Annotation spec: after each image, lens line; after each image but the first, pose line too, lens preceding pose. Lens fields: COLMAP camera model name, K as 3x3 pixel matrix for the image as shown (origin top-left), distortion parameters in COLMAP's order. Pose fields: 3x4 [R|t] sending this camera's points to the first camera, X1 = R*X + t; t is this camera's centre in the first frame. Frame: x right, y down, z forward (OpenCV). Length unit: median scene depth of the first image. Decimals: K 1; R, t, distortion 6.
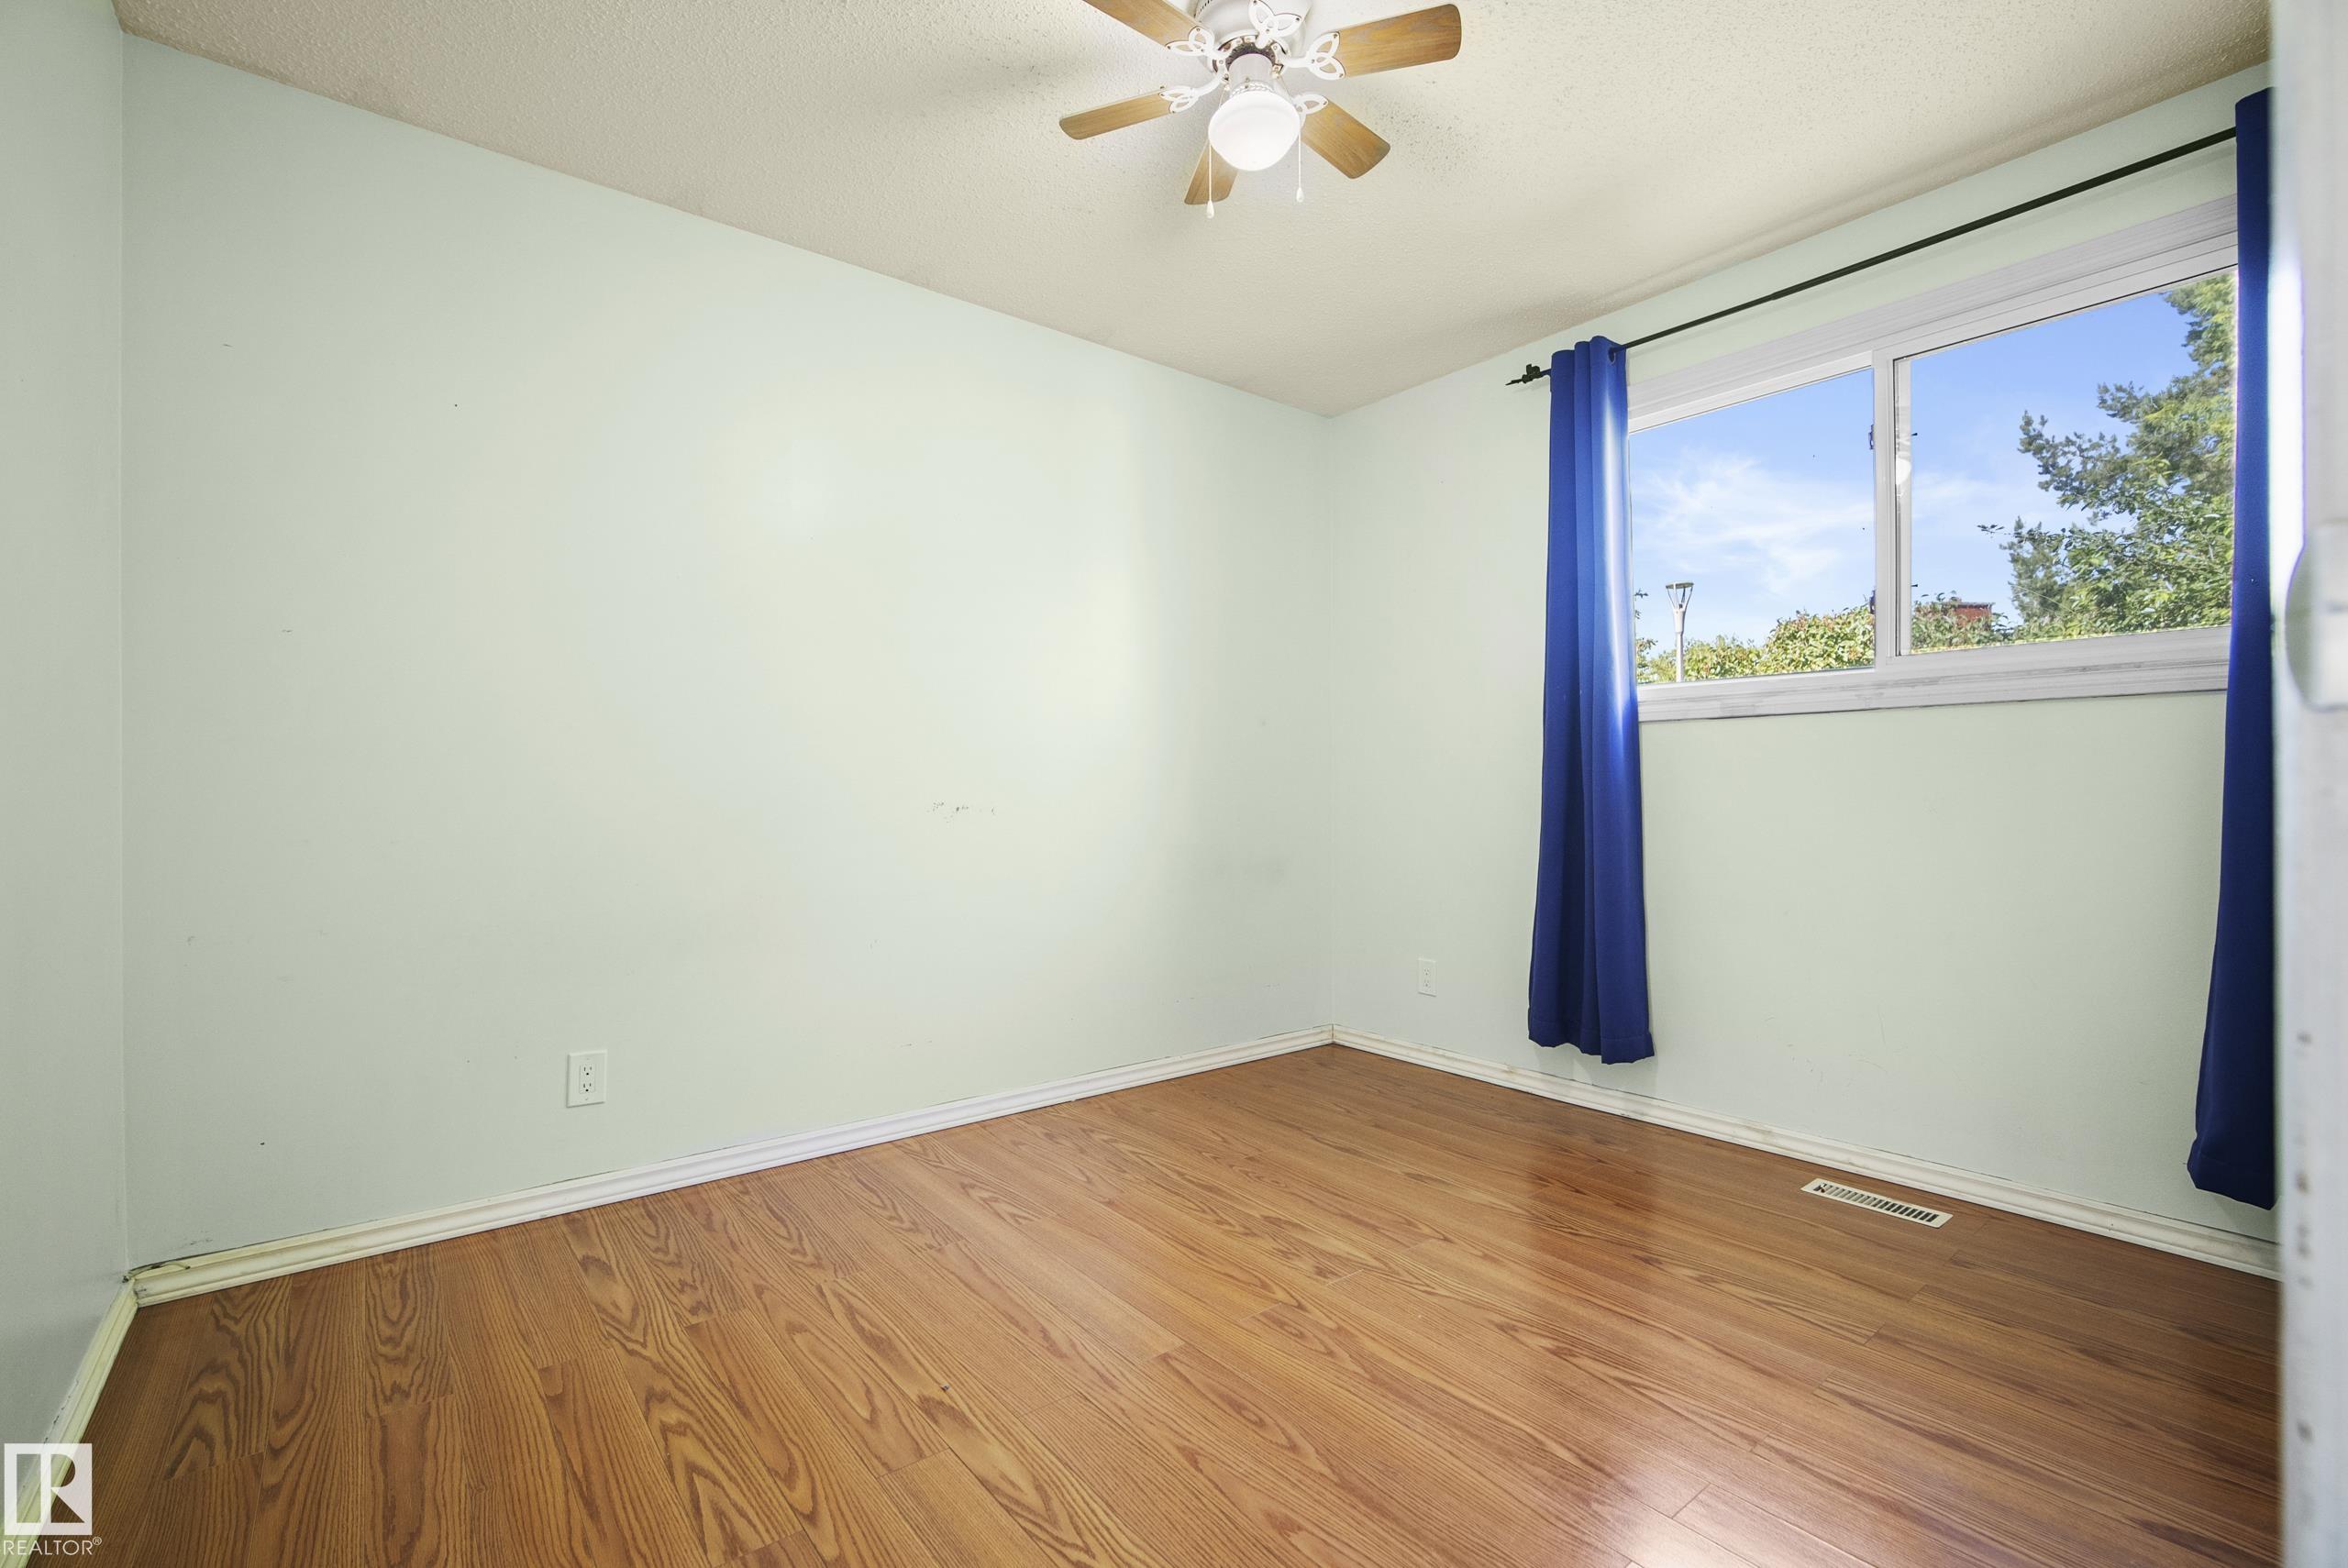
lens RADIAL K [[1033.4, 0, 1172.3], [0, 1033.4, 792.9], [0, 0, 1]] dist [-0.008520, 0.000250]
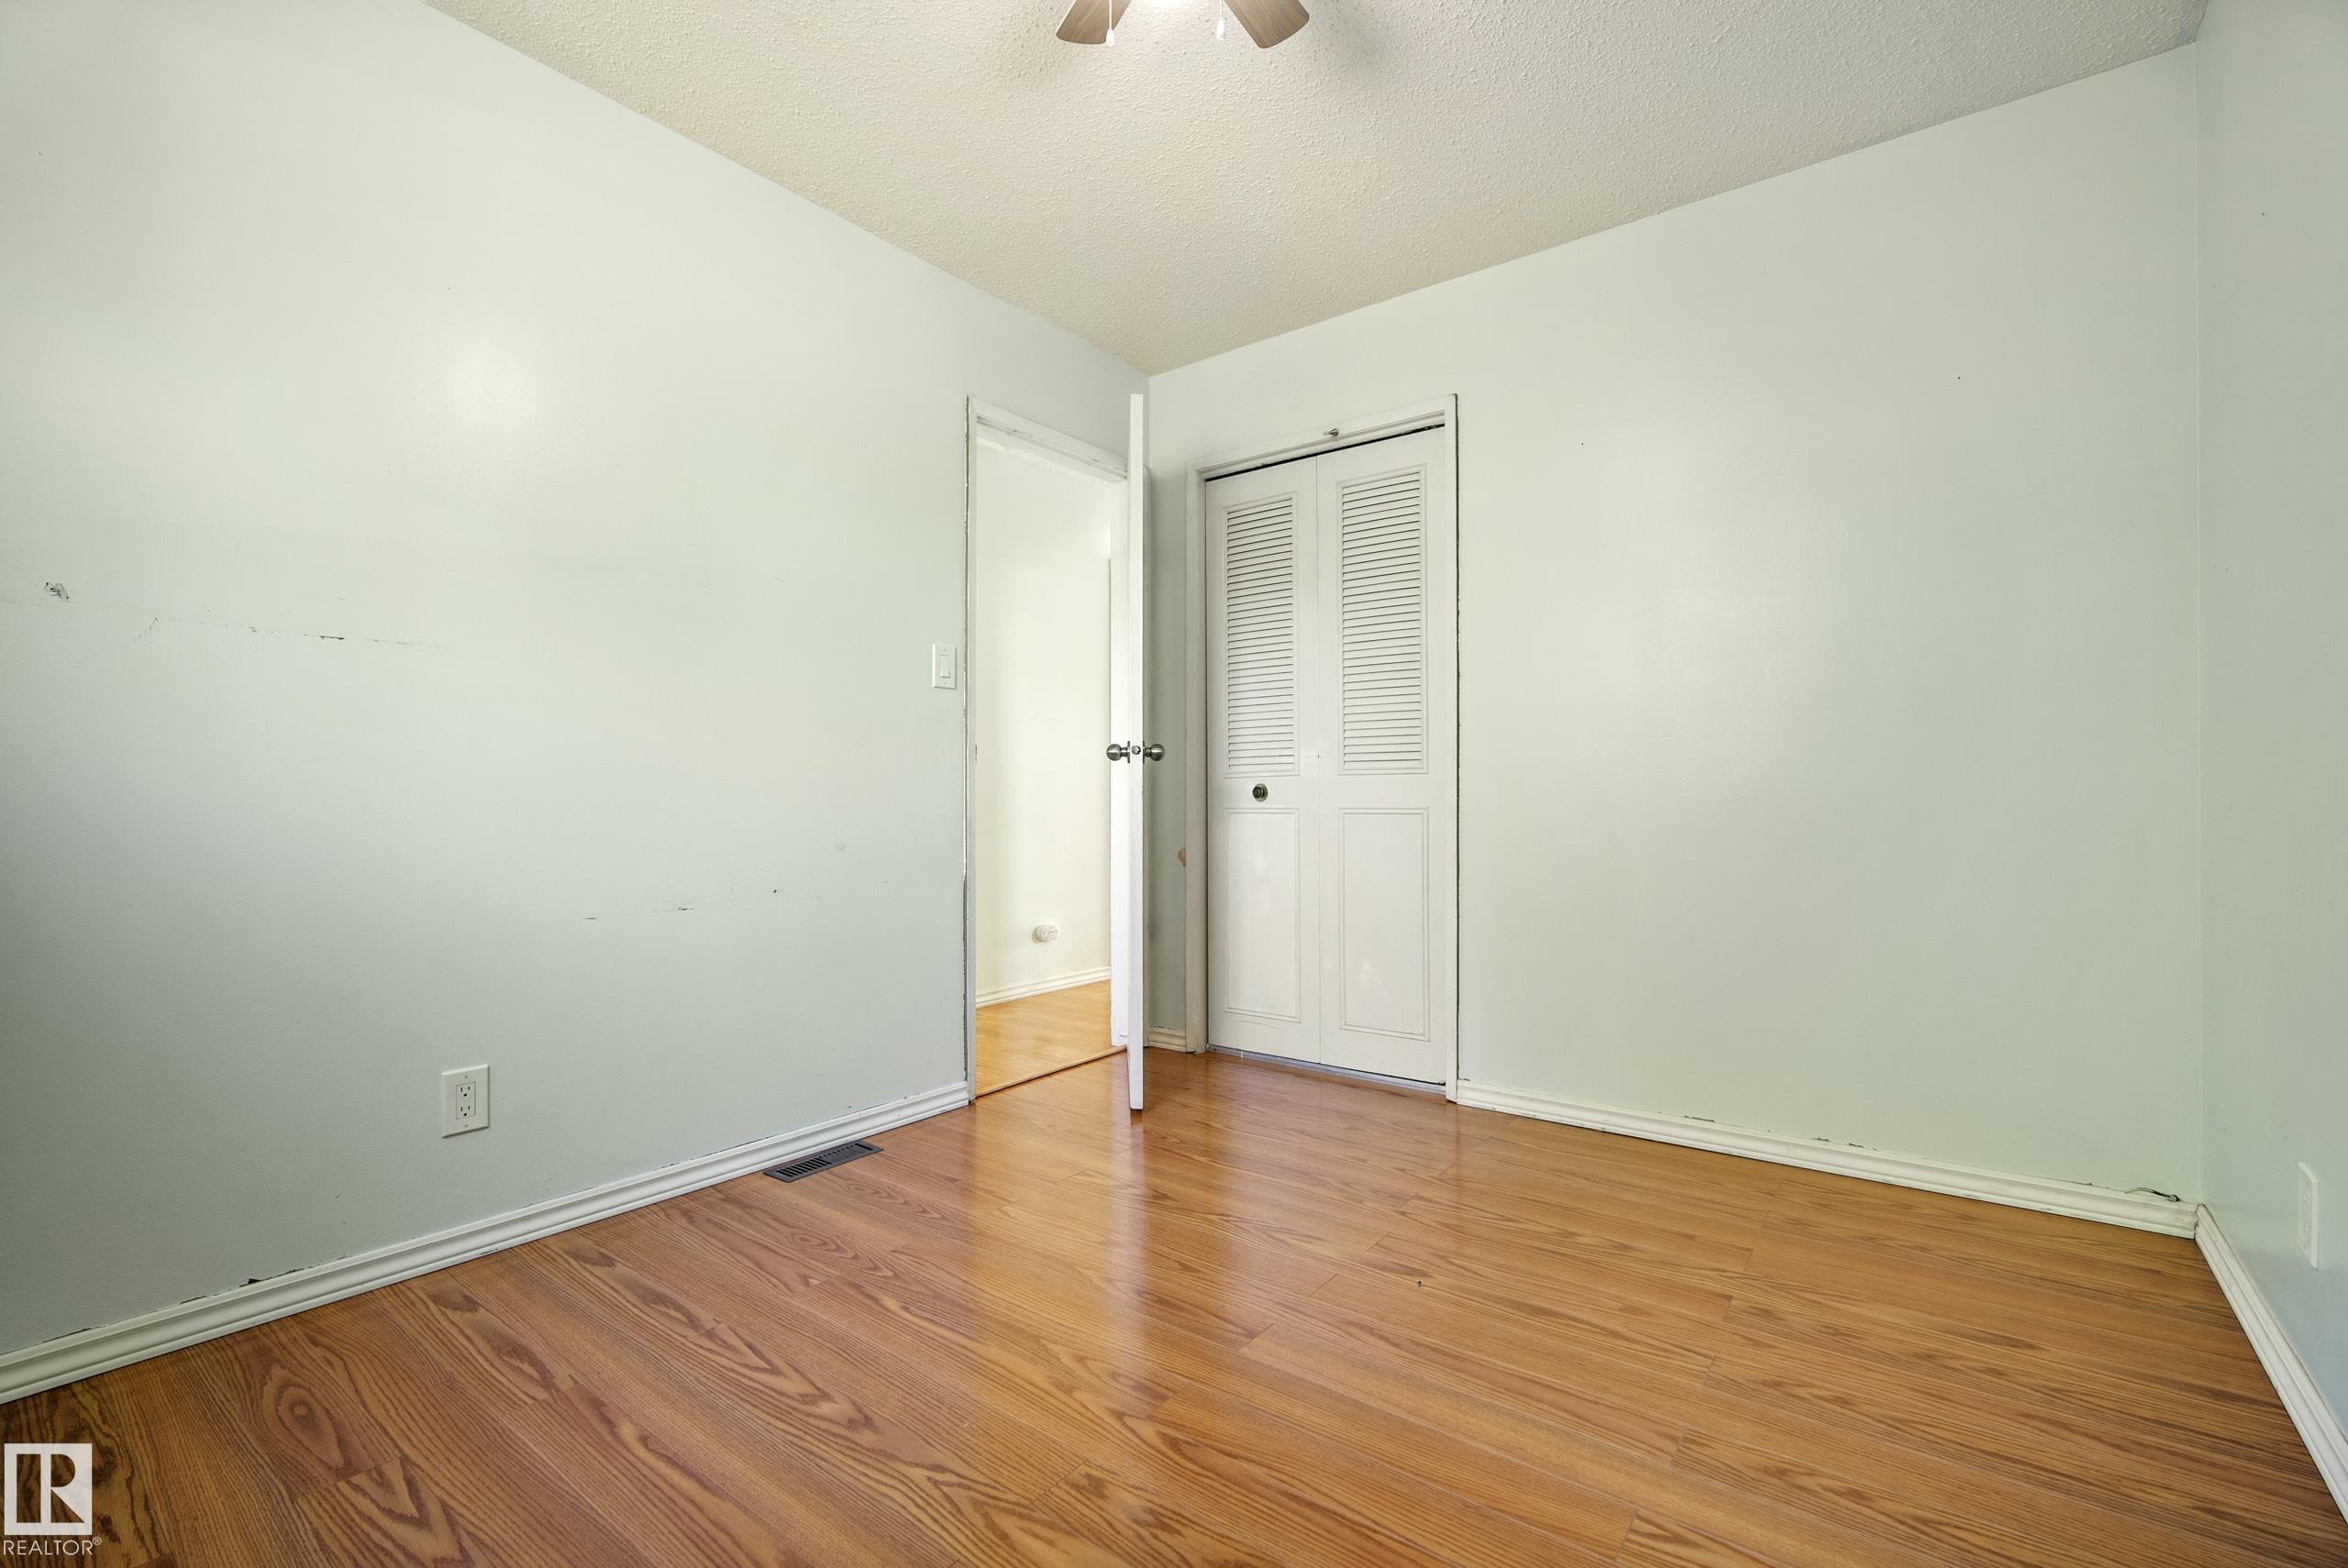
lens RADIAL K [[1032.7, 0, 1174.0], [0, 1032.7, 784.0], [0, 0, 1]] dist [-0.009505, 0.000047]
pose [[-0.970438, 0.004123, -0.241316, 0.291182], [0.005848, 0.999962, -0.006433, 0.034640], [0.241280, -0.007654, -0.970425, 1.909537]]
